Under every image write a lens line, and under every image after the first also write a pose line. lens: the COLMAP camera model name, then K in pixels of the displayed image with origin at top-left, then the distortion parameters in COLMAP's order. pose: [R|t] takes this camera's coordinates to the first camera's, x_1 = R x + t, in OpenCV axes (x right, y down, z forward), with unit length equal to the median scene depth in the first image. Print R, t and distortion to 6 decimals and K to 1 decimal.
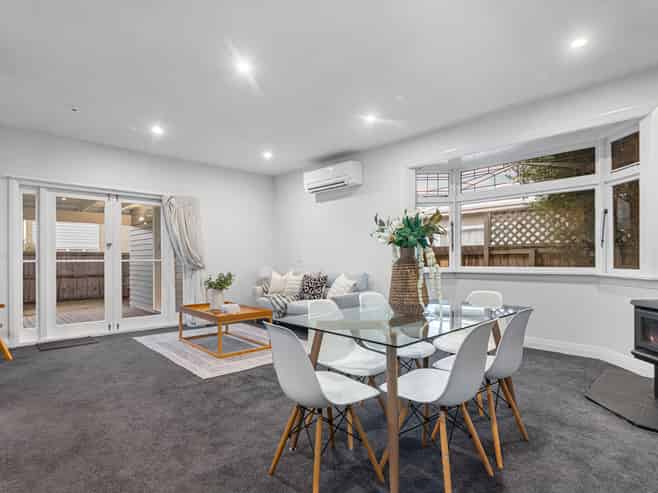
lens RADIAL K [[358.6, 0, 328.7], [0, 358.6, 264.1], [0, 0, 1]] dist [0.001356, 0.000258]
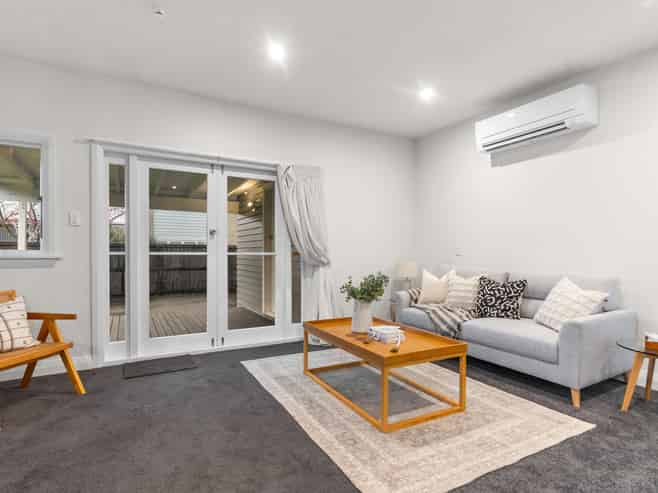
lens RADIAL K [[358.6, 0, 328.7], [0, 358.6, 264.1], [0, 0, 1]] dist [0.001356, 0.000258]
pose [[0.967529, 0.013248, -0.252411, -0.180916], [-0.008751, 0.999782, 0.018932, -0.003457], [0.252607, -0.016108, 0.967435, 0.323917]]
